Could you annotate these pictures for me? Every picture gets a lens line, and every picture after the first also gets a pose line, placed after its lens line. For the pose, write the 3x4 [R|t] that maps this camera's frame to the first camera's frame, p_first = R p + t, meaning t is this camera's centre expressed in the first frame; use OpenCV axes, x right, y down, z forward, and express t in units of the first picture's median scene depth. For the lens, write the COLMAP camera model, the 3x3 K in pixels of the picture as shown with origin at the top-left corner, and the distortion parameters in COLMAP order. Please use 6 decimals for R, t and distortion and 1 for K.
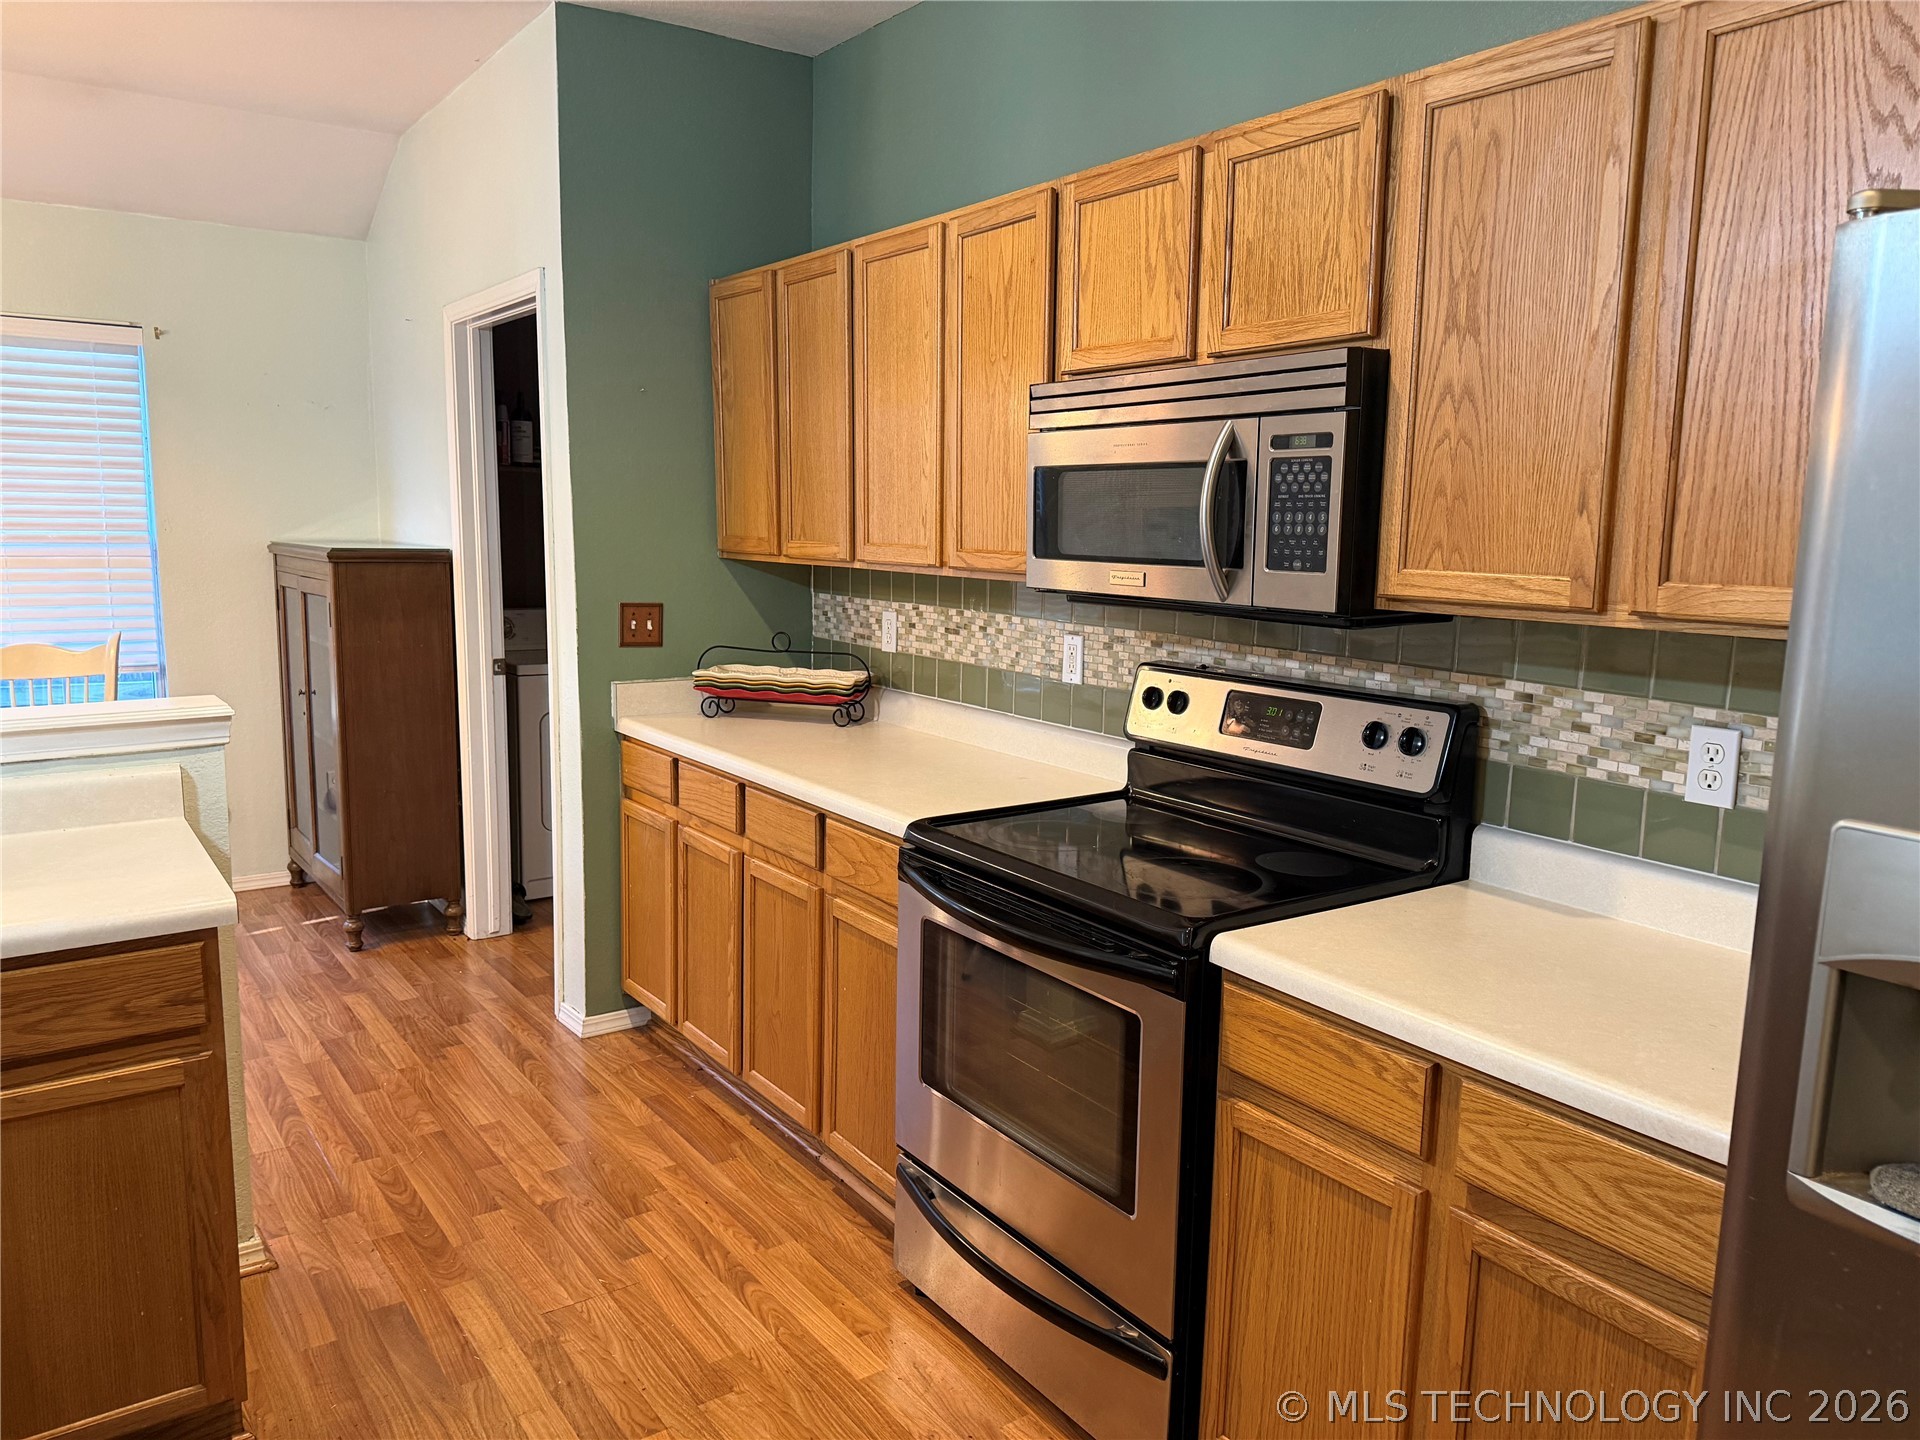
lens RADIAL K [[1354.3, 0, 962.5], [0, 1354.3, 718.3], [0, 0, 1]] dist [0.009052, -0.009292]
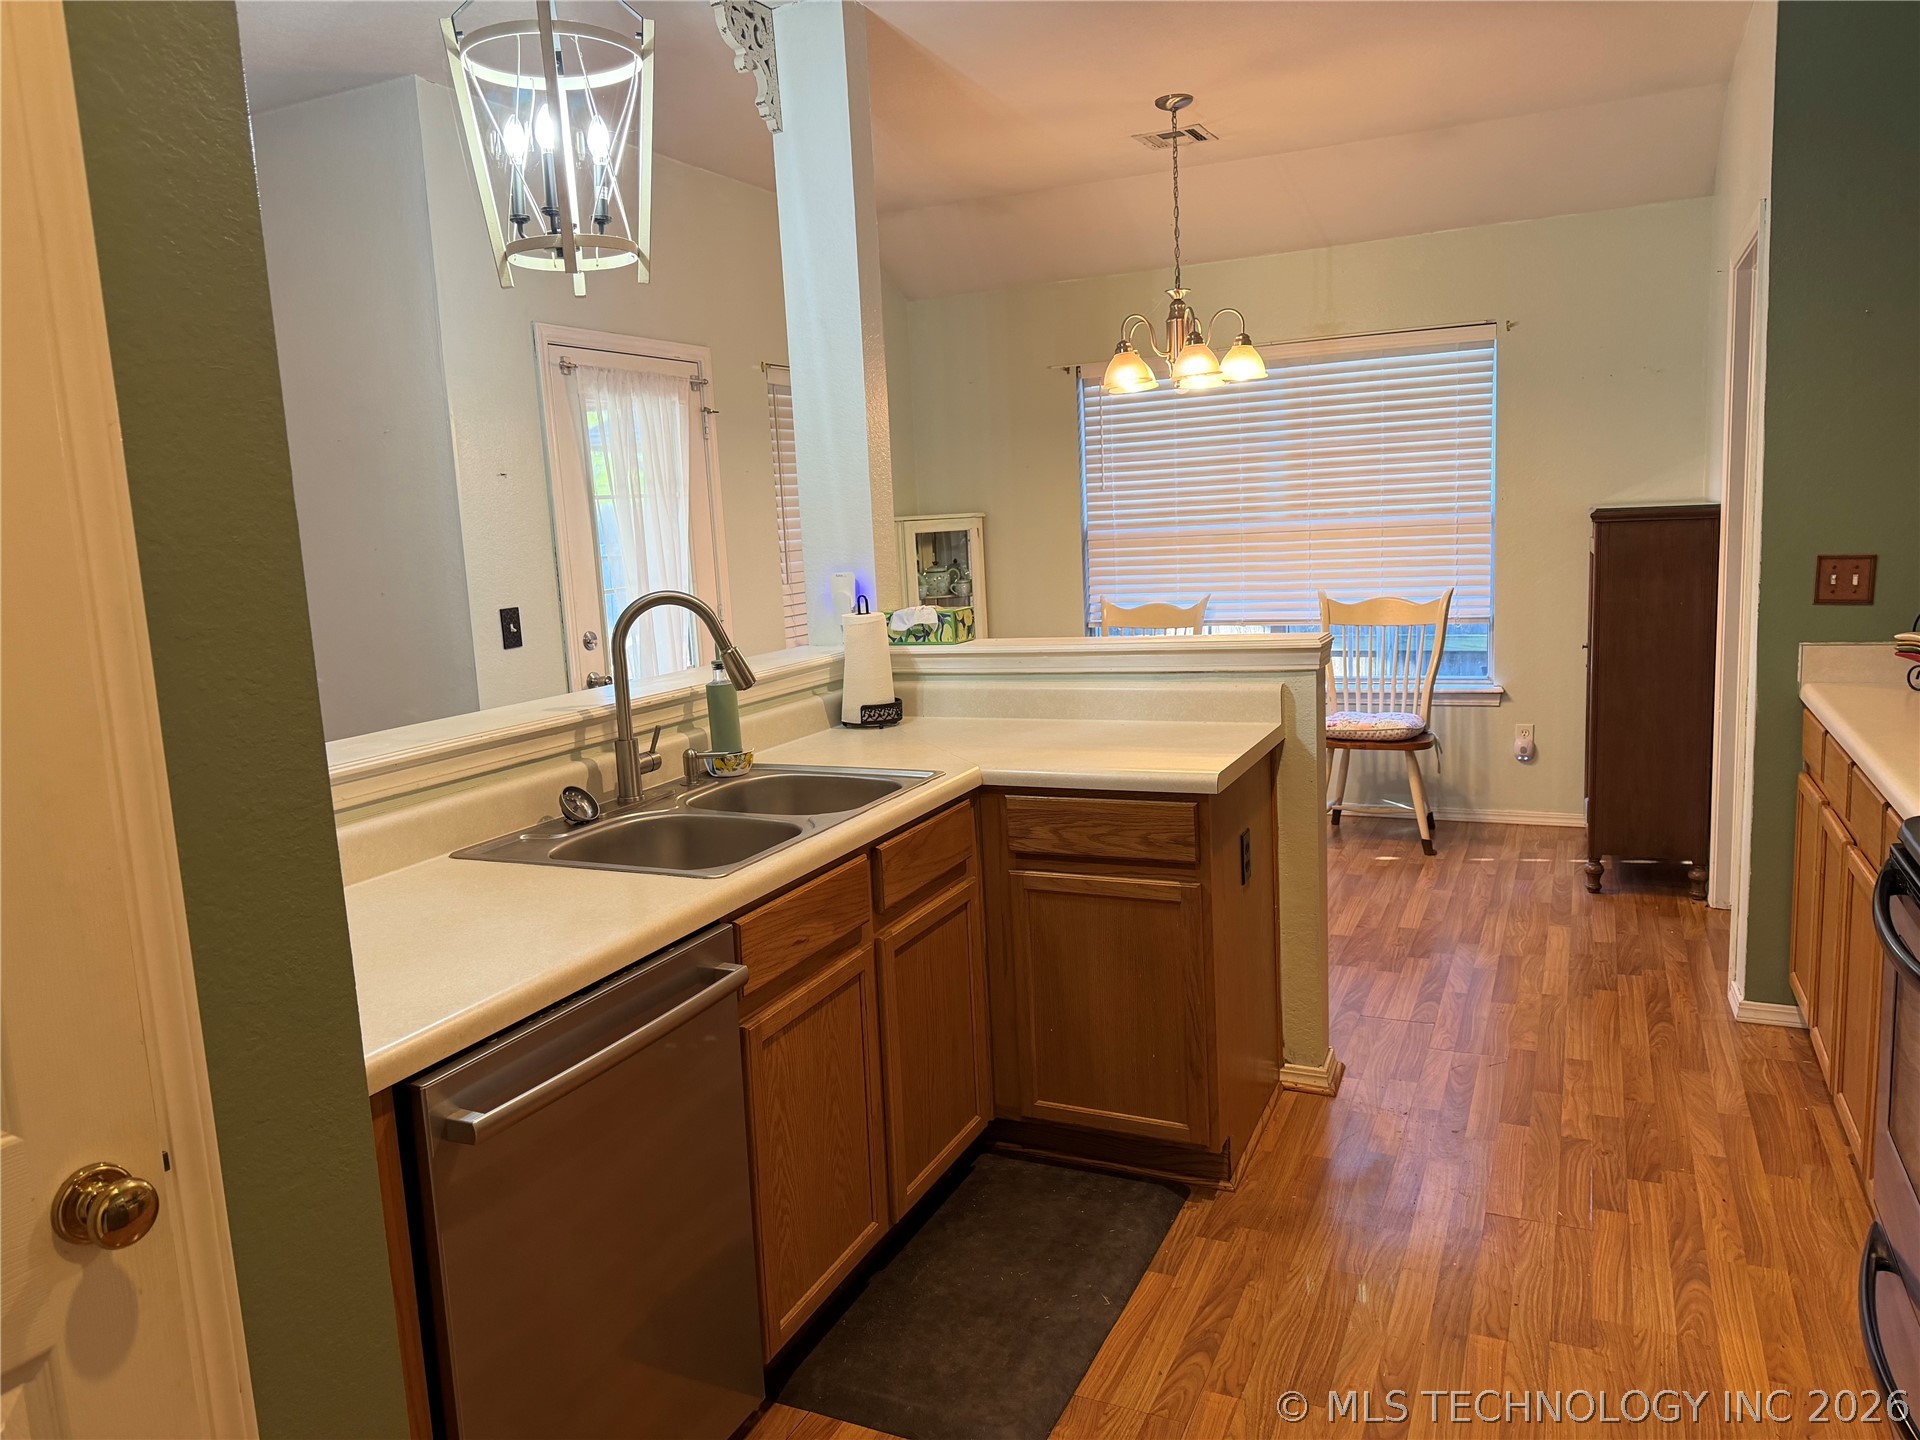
lens RADIAL K [[1354.3, 0, 955.3], [0, 1354.3, 723.7], [0, 0, 1]] dist [0.009052, -0.009292]
pose [[0.482625, 0.094471, -0.870717, 0.294102], [-0.070778, 0.995121, 0.068738, 0.005189], [0.872963, 0.028453, 0.486956, 0.069177]]
